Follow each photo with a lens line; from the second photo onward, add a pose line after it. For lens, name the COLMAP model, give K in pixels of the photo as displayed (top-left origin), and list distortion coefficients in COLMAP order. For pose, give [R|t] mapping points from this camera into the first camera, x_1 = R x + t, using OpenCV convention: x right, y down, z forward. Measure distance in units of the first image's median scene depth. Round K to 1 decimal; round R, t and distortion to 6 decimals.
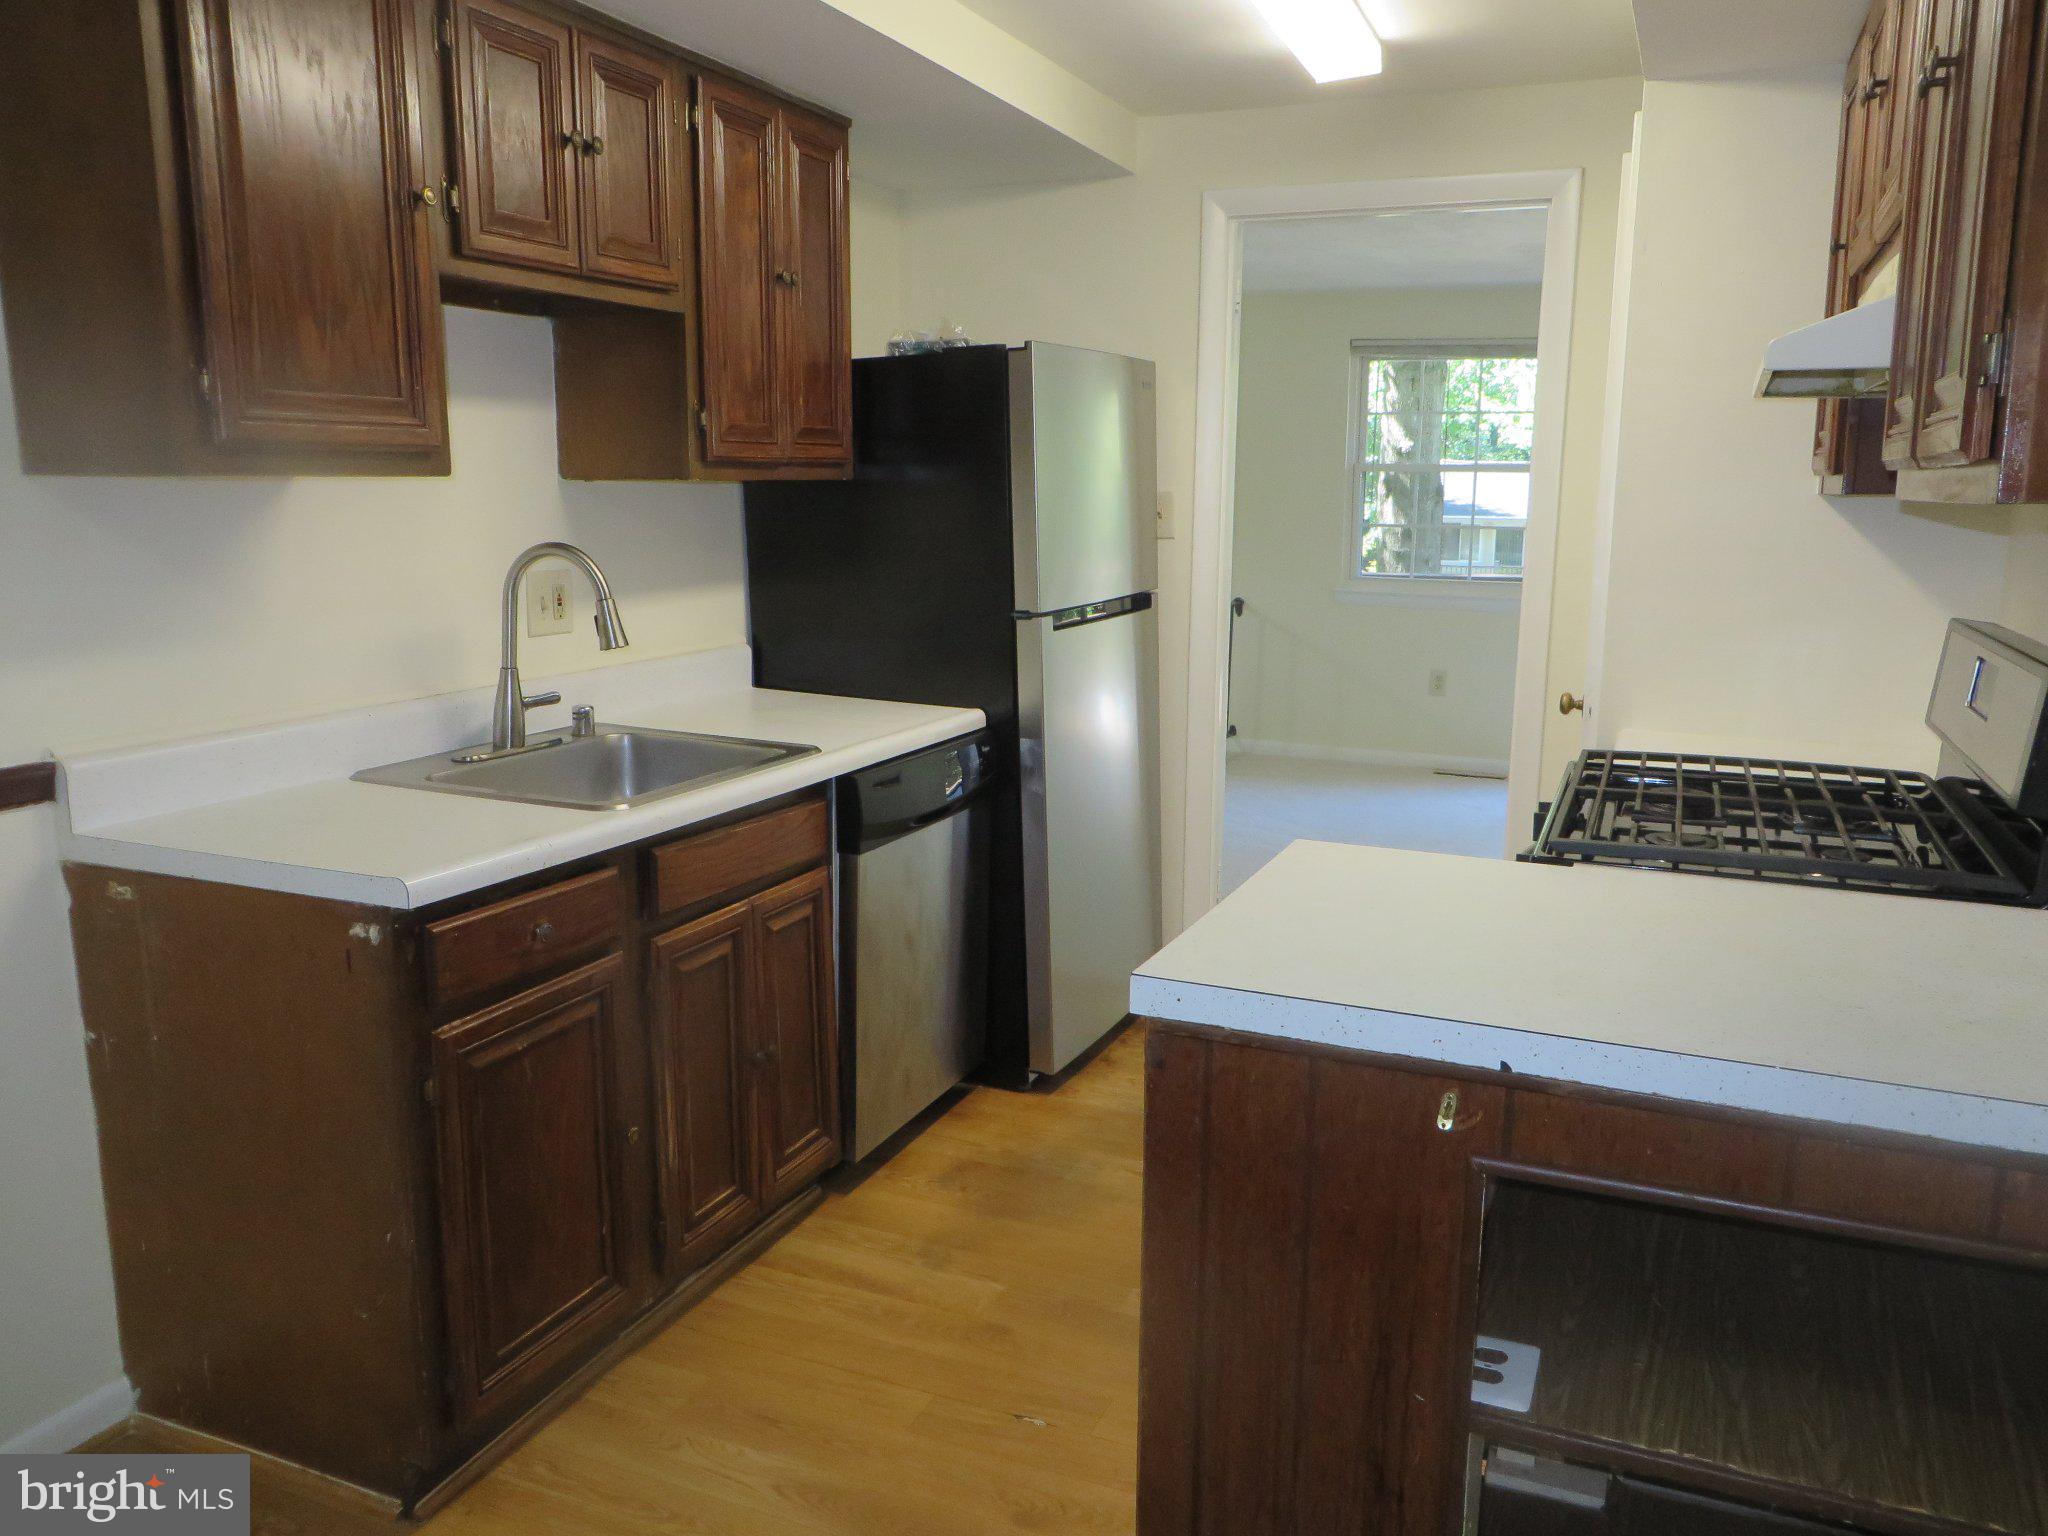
lens RADIAL K [[1551.0, 0, 1024.0], [0, 1551.0, 768.0], [0, 0, 1]] dist [-0.008494, 0.004850]
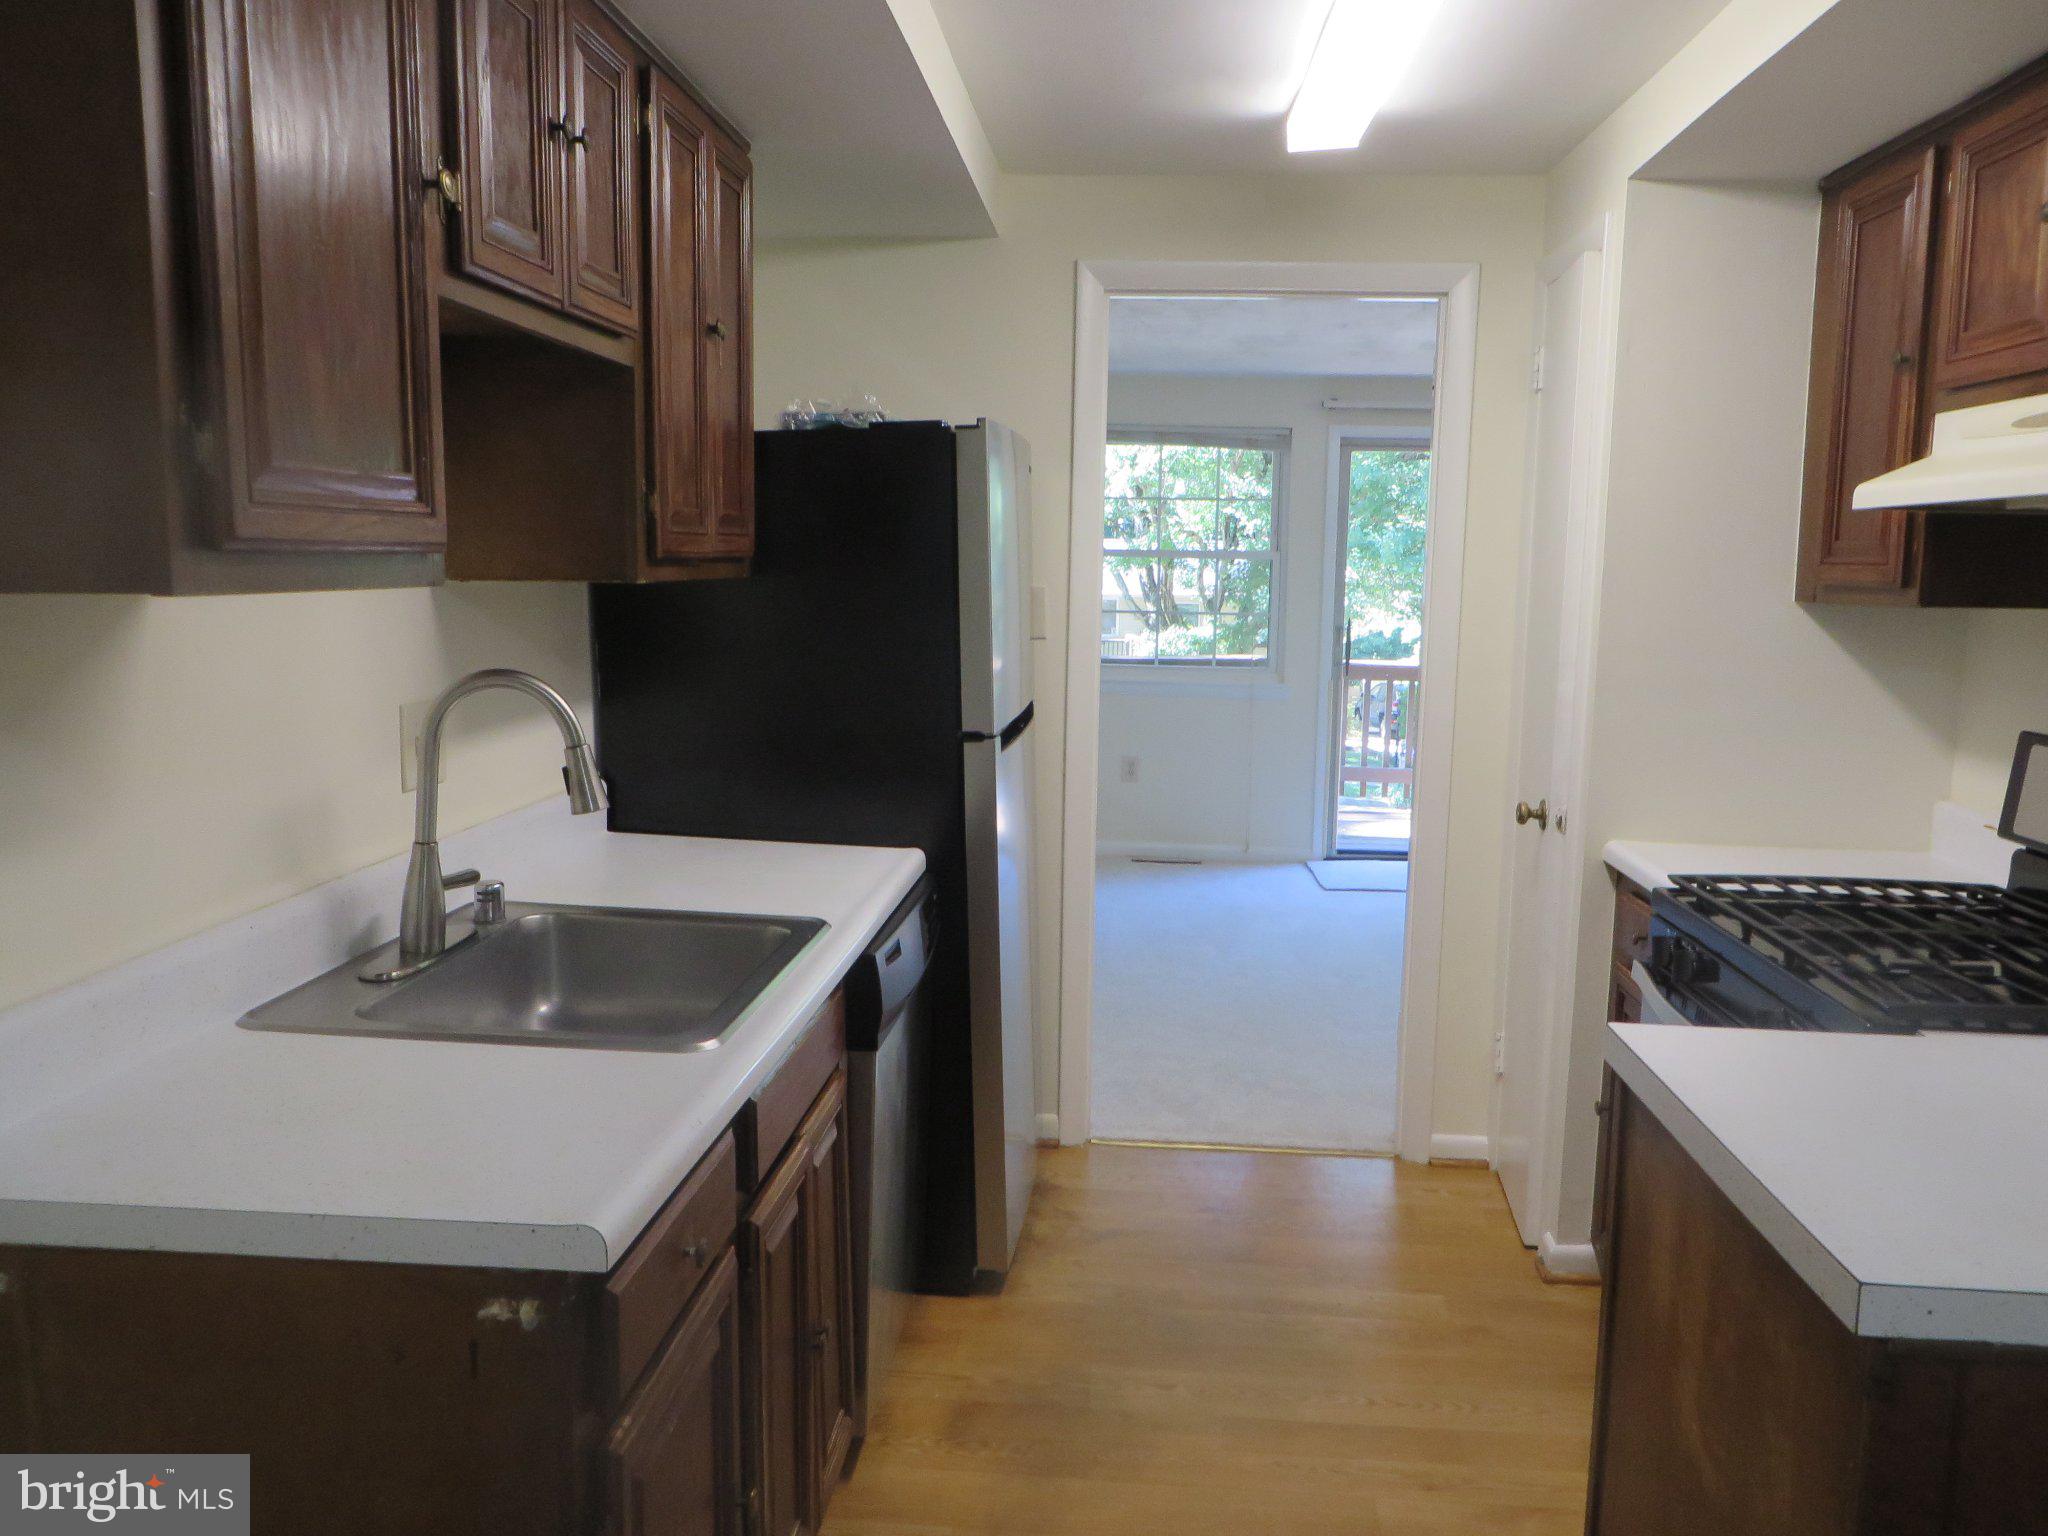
lens RADIAL K [[1551.0, 0, 1024.0], [0, 1551.0, 768.0], [0, 0, 1]] dist [-0.008494, 0.004850]
pose [[0.947079, -0.034106, 0.319183, -0.267793], [0.048545, 0.998121, -0.037389, -0.052638], [-0.317308, 0.050905, 0.946955, 0.203700]]
